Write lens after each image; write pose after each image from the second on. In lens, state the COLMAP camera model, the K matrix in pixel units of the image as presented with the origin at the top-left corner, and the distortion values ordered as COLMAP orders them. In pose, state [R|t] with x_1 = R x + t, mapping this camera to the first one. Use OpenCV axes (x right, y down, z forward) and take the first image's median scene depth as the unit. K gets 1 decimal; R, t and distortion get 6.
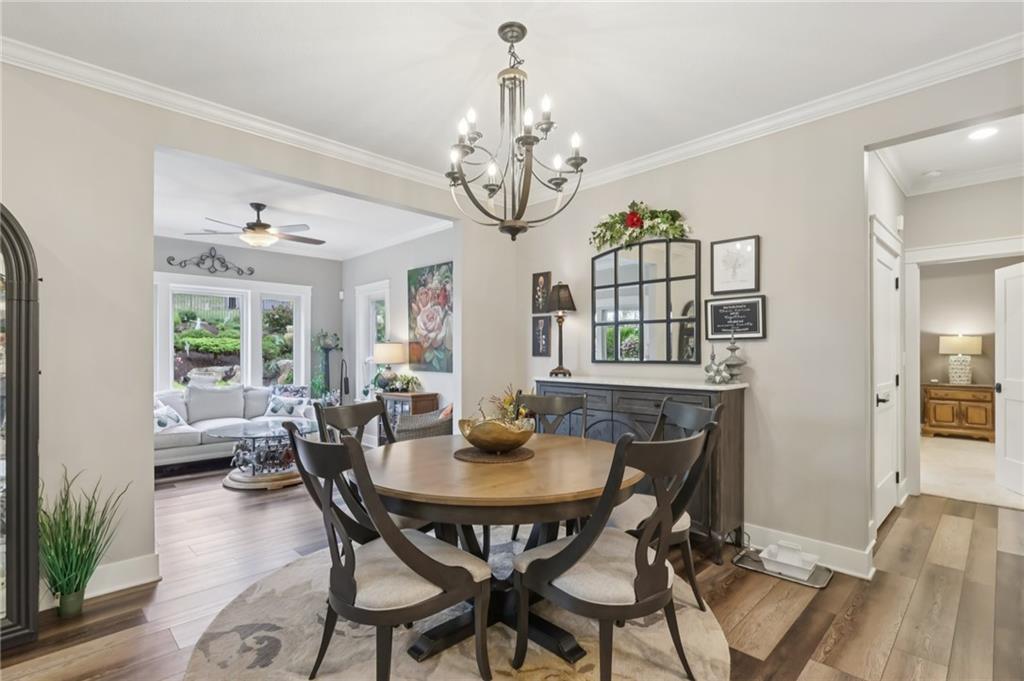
lens RADIAL K [[481.9, 0, 517.0], [0, 481.9, 351.7], [0, 0, 1]] dist [0.000502, 0.000850]
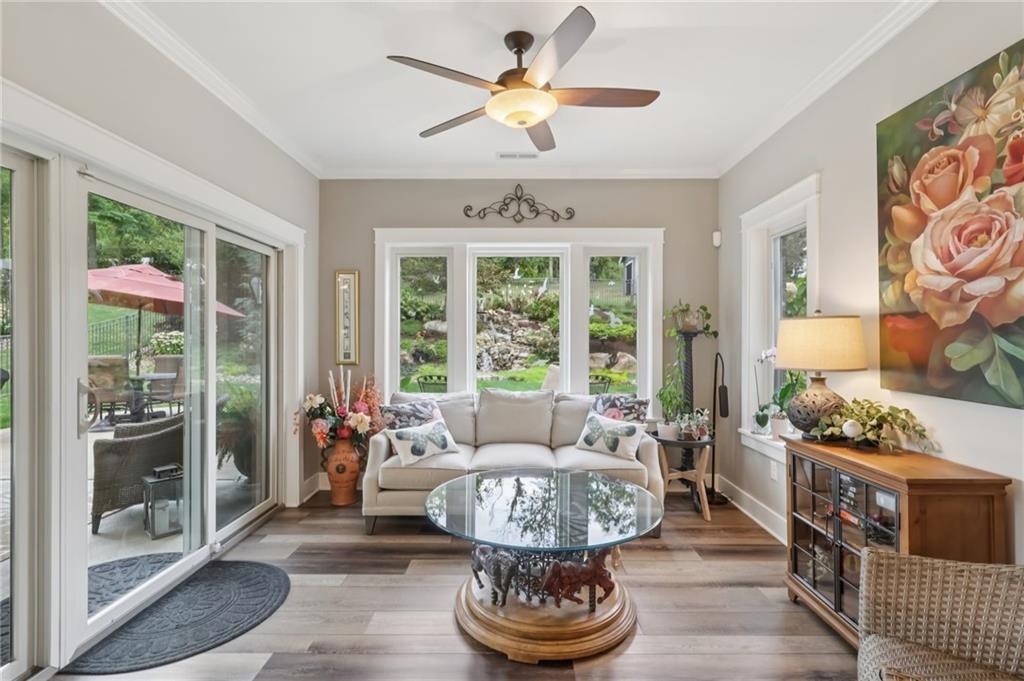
lens RADIAL K [[481.9, 0, 511.2], [0, 481.9, 337.6], [0, 0, 1]] dist [0.000502, 0.000850]
pose [[0.696767, 0.000813, -0.717297, -0.160600], [-0.000299, 1.000000, 0.000843, -0.001721], [0.717298, -0.000373, 0.696767, 0.549731]]
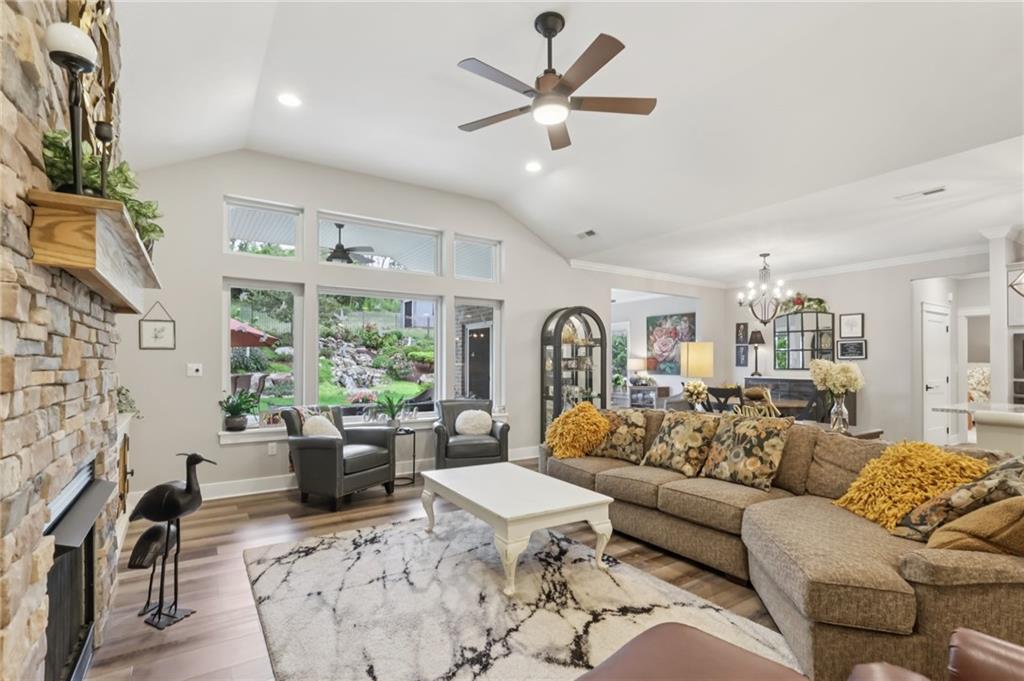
lens RADIAL K [[481.9, 0, 525.3], [0, 481.9, 359.7], [0, 0, 1]] dist [0.000502, 0.000850]
pose [[0.985396, 0.004343, -0.170222, -0.374835], [-0.005567, 0.999962, -0.006714, 0.001044], [0.170187, 0.007564, 0.985383, -0.831065]]
